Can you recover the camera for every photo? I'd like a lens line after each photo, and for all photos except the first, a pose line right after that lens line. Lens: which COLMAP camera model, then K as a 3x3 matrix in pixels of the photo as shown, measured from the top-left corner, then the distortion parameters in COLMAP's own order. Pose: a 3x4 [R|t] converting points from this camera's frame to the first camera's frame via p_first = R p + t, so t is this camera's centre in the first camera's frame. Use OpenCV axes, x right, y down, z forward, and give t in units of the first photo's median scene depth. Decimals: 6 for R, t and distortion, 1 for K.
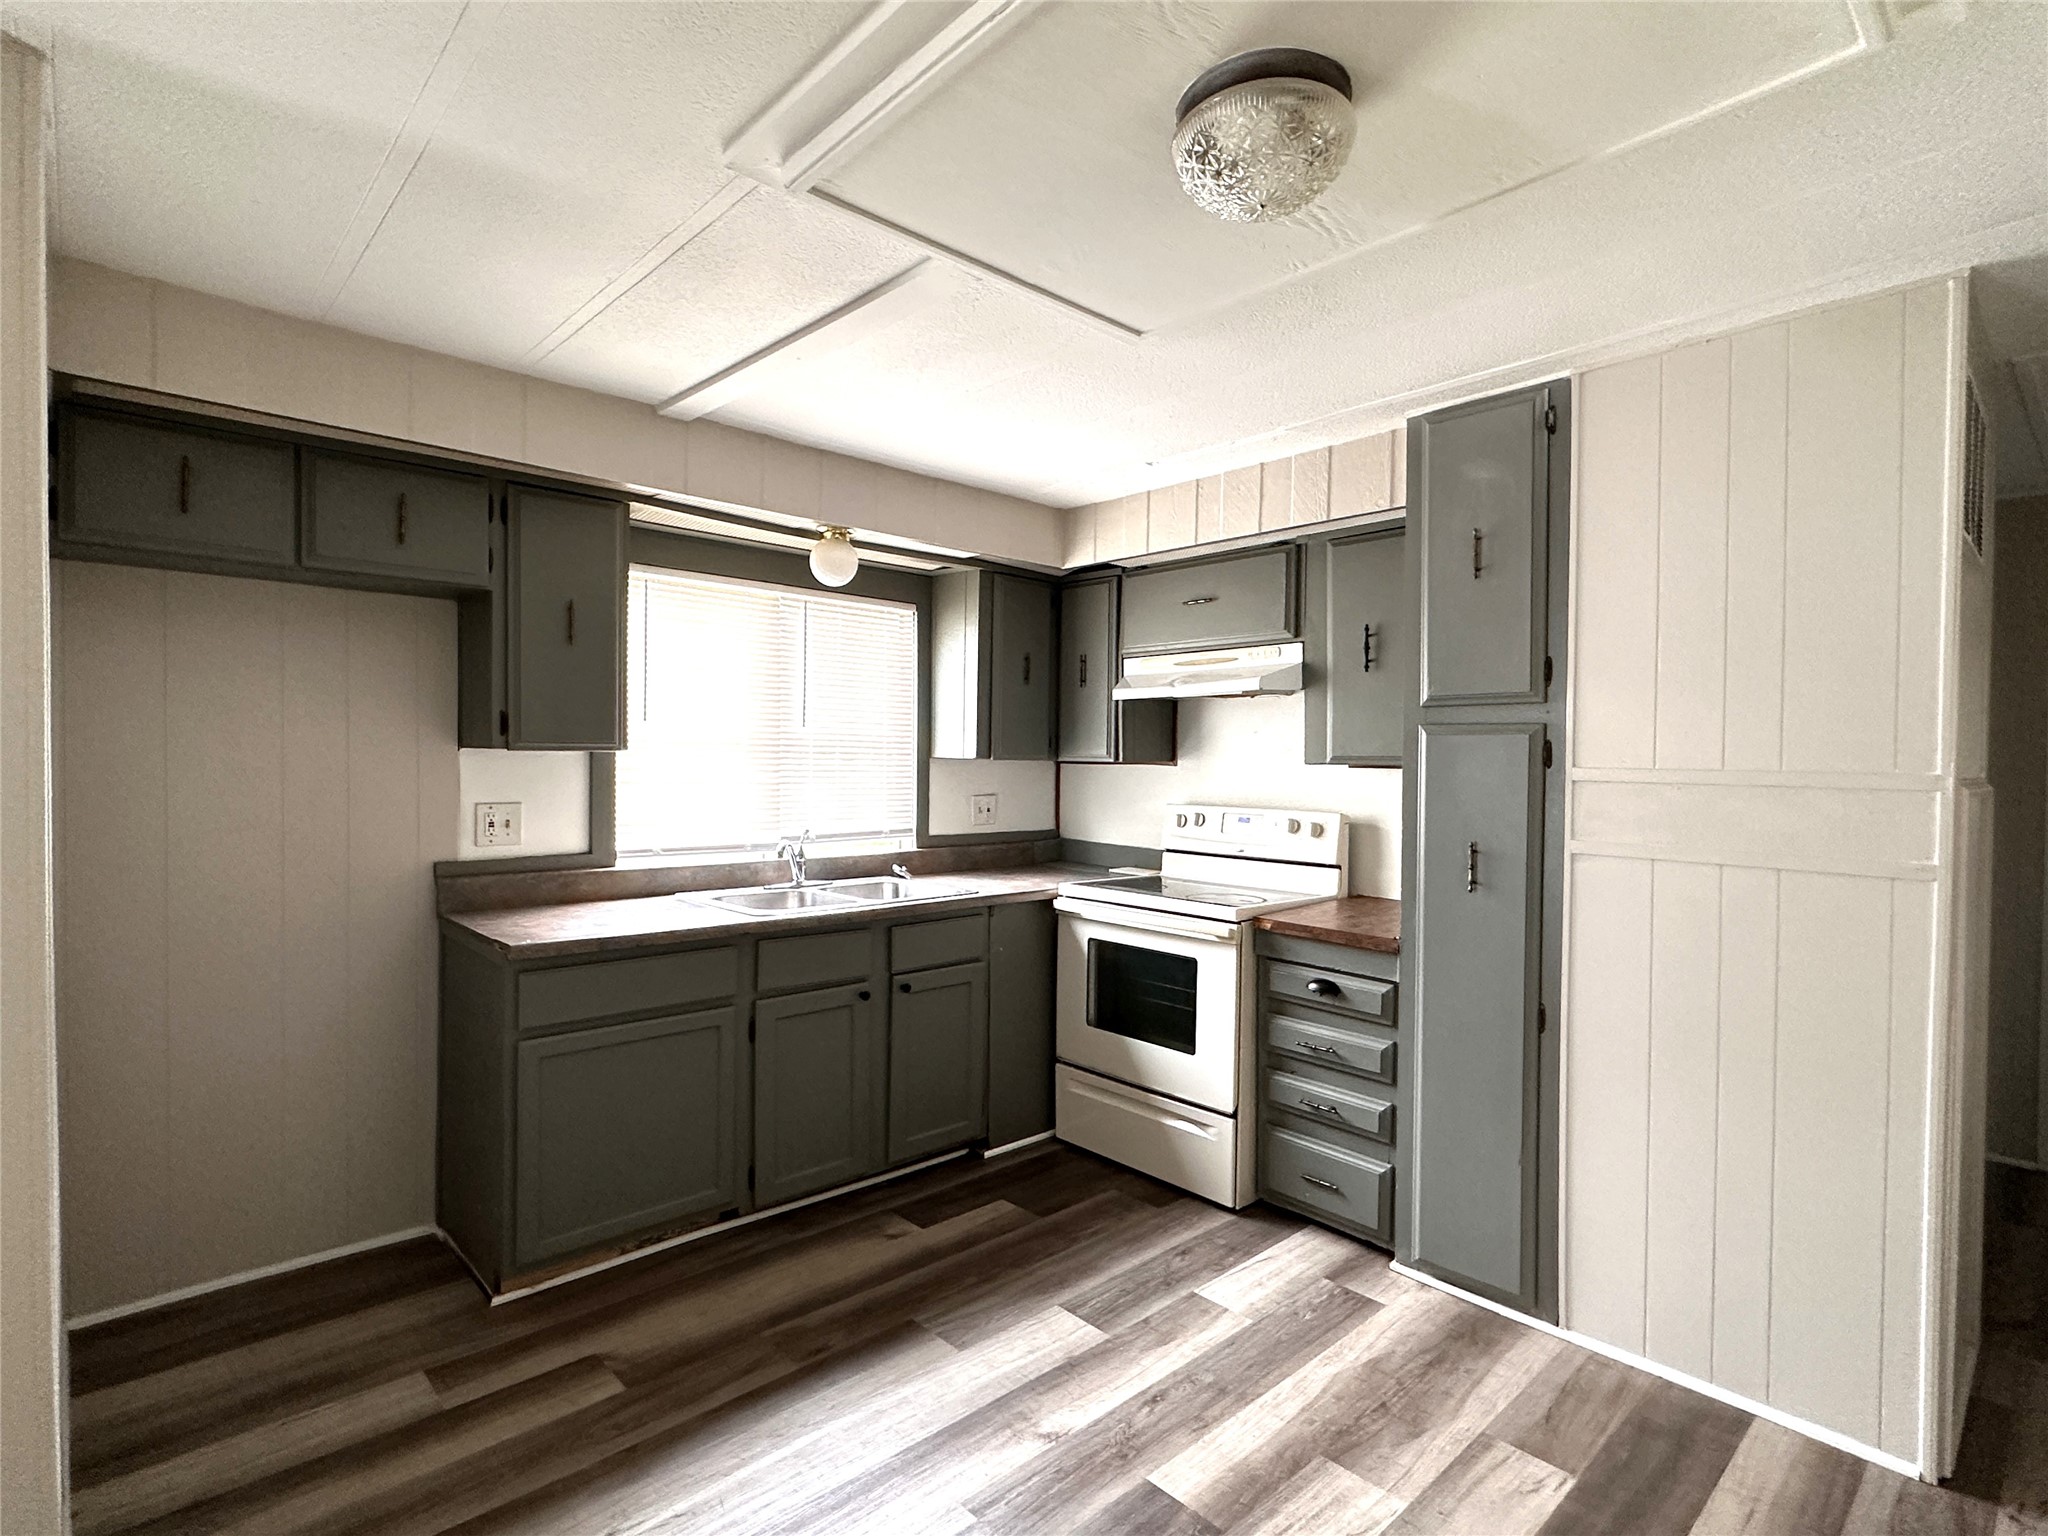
lens RADIAL K [[1011.8, 0, 1024.0], [0, 1011.8, 768.0], [0, 0, 1]] dist [-0.001723, -0.000377]
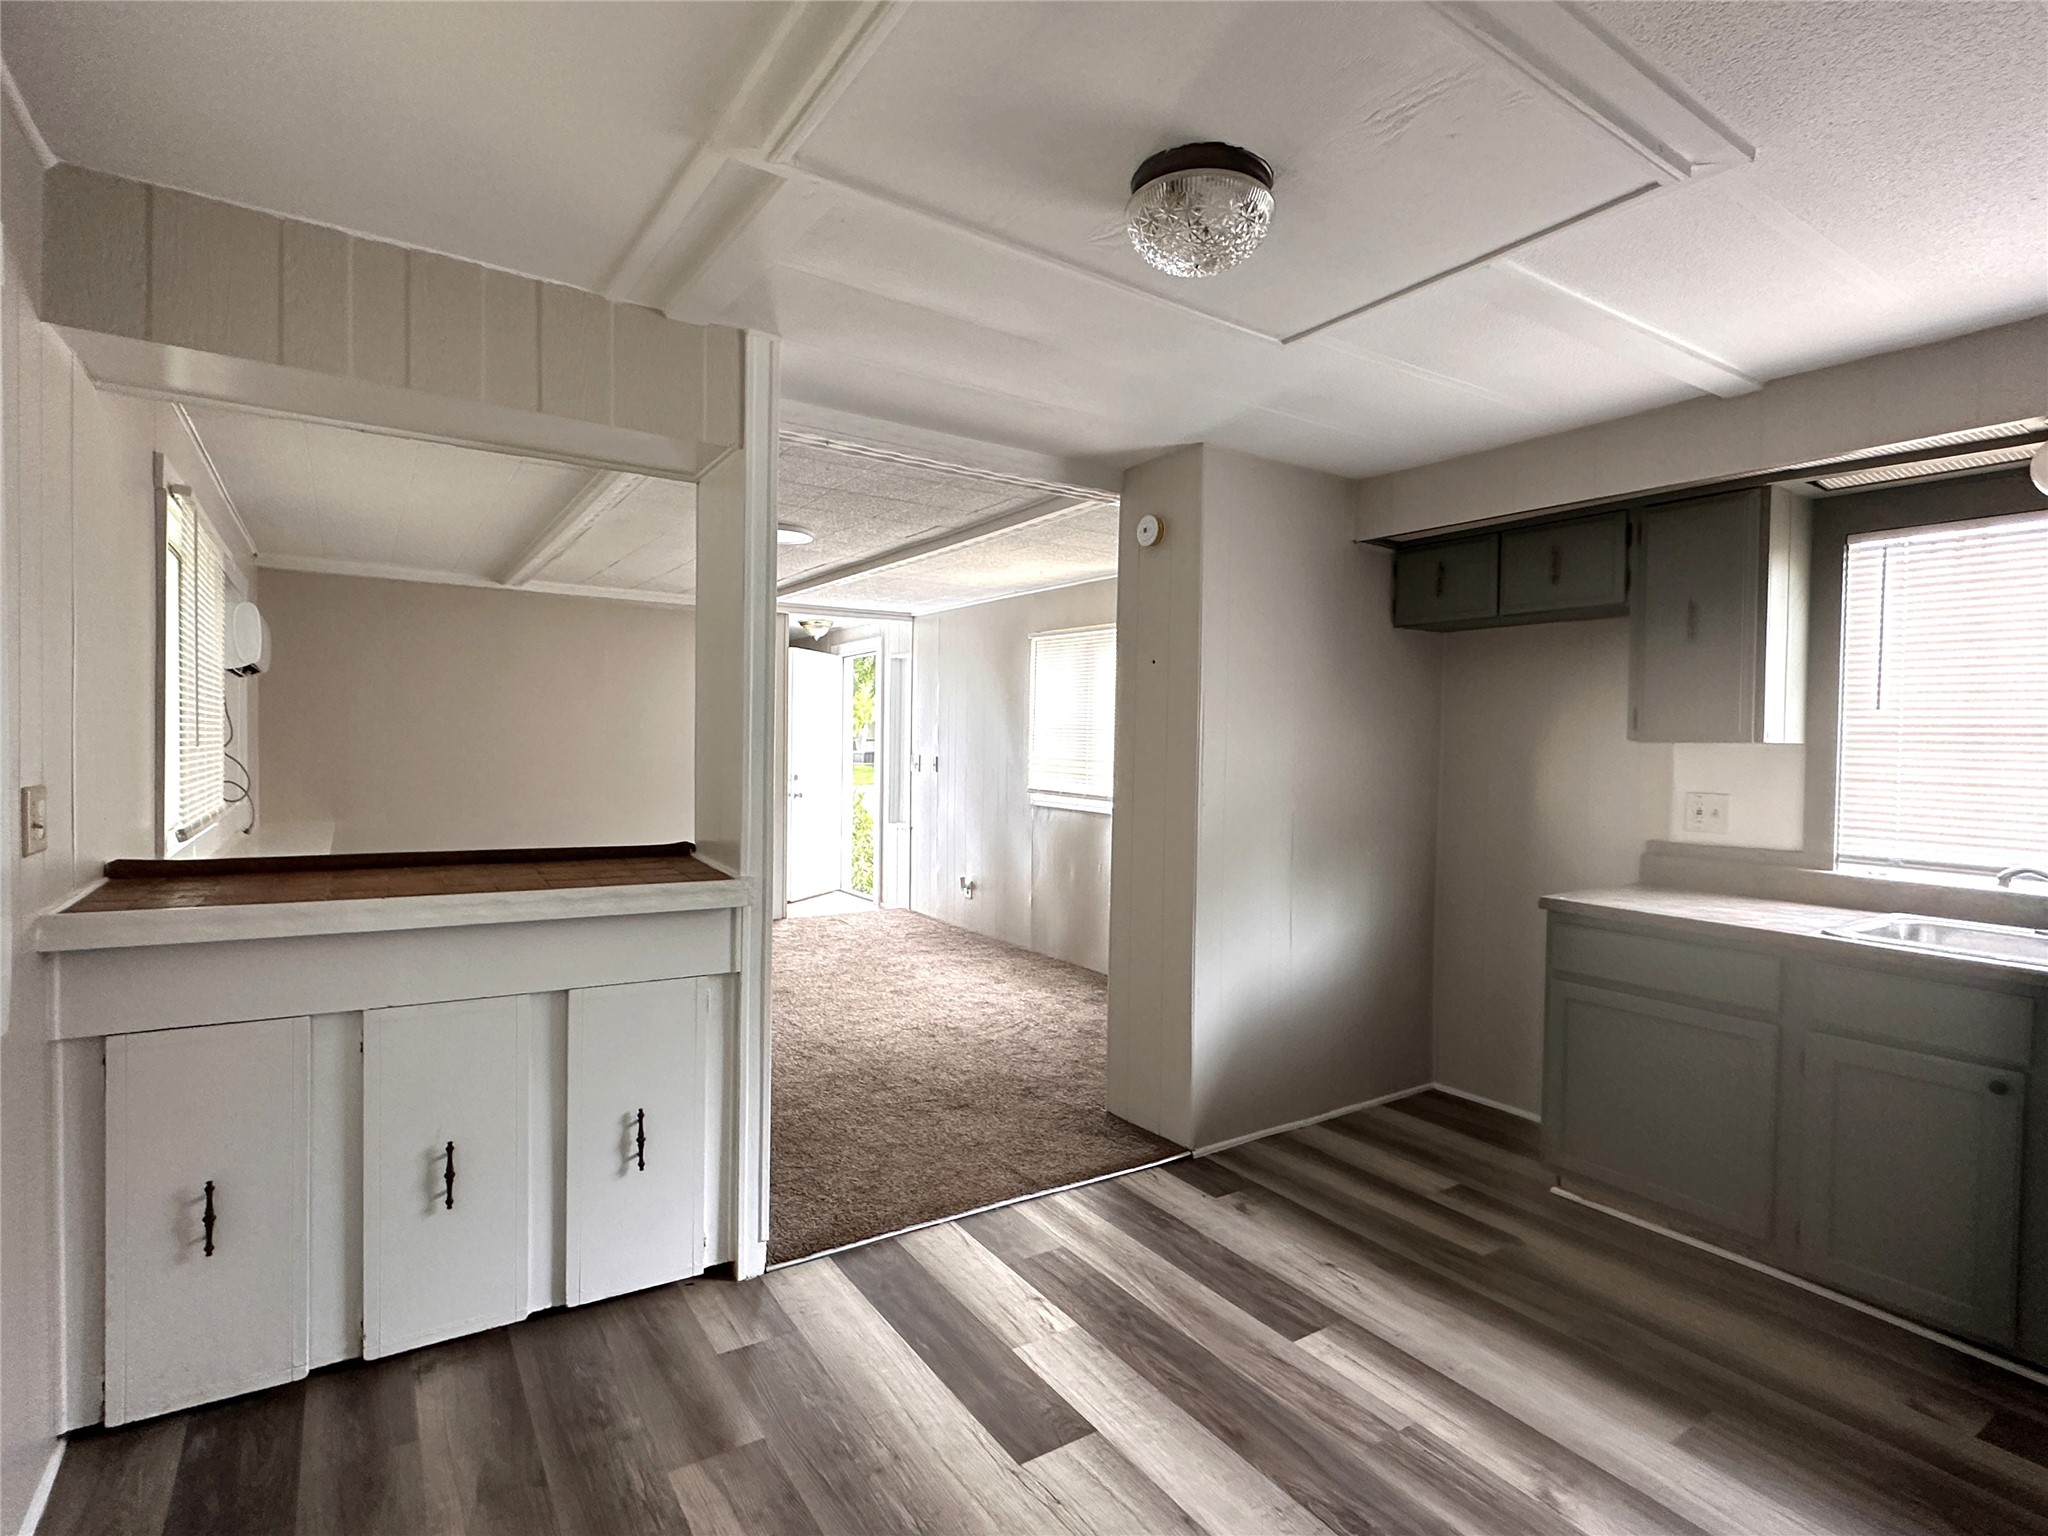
lens RADIAL K [[1011.8, 0, 1024.0], [0, 1011.8, 768.0], [0, 0, 1]] dist [-0.001723, -0.000377]
pose [[-0.163482, 0.005370, -0.986532, 0.734978], [-0.030712, 0.999473, 0.010530, 0.021117], [0.986068, 0.032020, -0.163231, 0.510104]]
